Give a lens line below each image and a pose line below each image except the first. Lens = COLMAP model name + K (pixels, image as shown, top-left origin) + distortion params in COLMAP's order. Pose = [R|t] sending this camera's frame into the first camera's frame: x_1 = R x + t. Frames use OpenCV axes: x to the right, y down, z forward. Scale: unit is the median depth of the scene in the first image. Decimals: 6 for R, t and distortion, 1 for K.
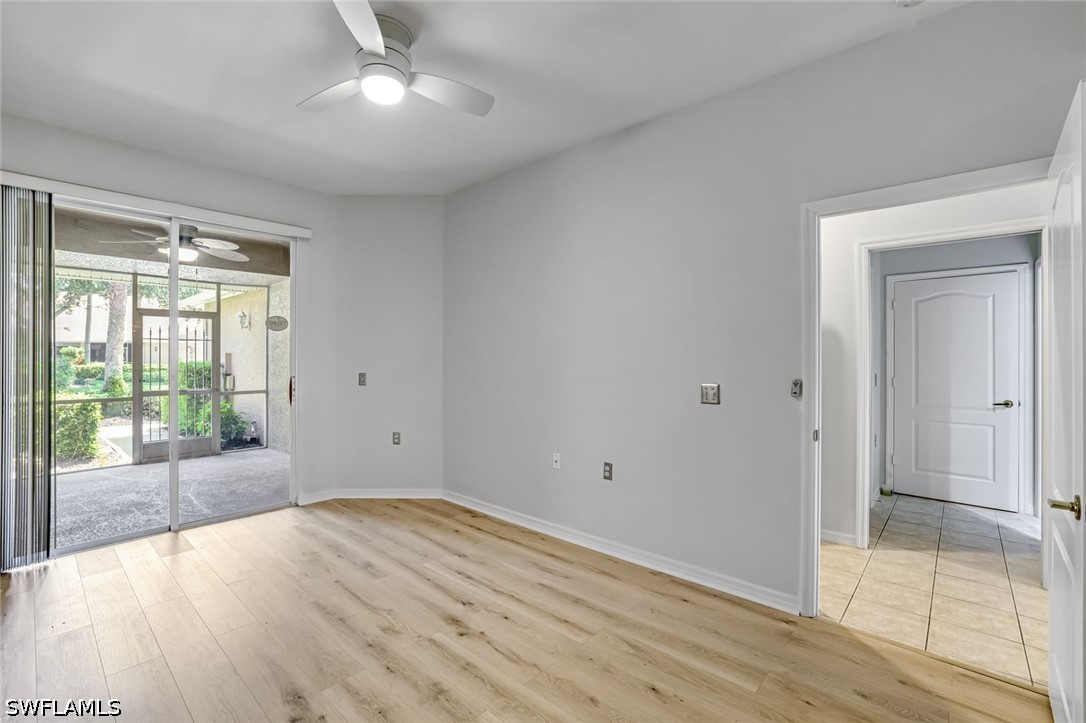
lens RADIAL K [[469.4, 0, 542.2], [0, 469.4, 360.3], [0, 0, 1]] dist [-0.000216, 0.000072]
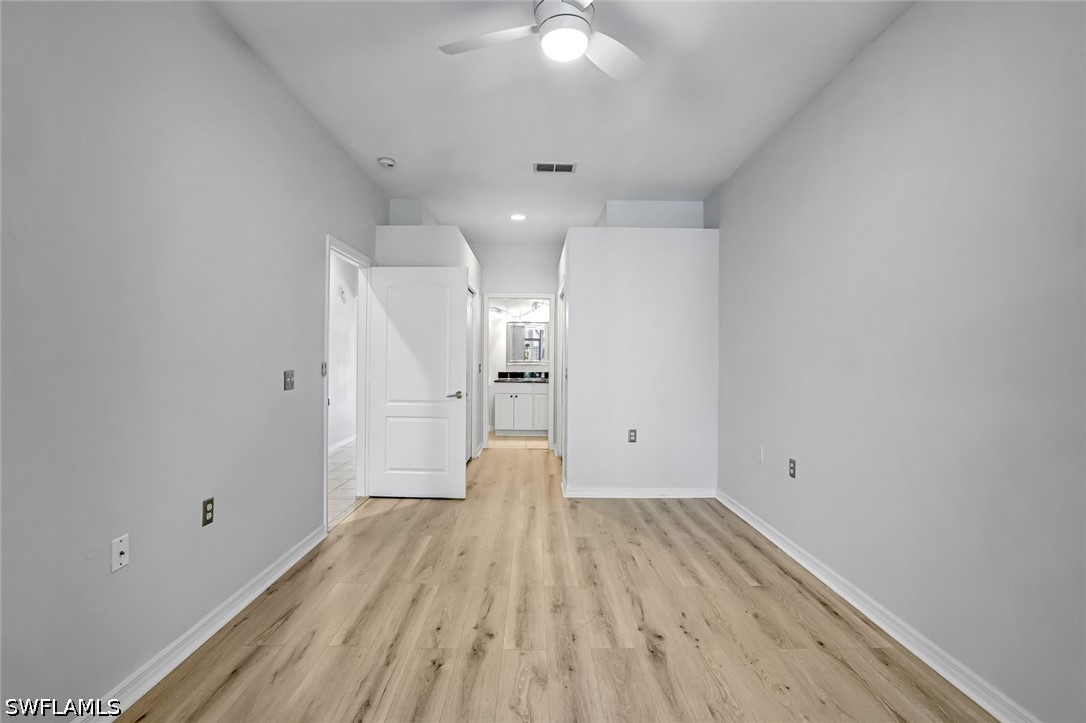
lens RADIAL K [[469.4, 0, 541.8], [0, 469.4, 360.5], [0, 0, 1]] dist [-0.000216, 0.000072]
pose [[-0.672571, -0.004378, 0.740020, -0.956914], [-0.006157, 0.999981, 0.000321, 0.039757], [-0.740007, -0.004340, -0.672585, 1.606641]]
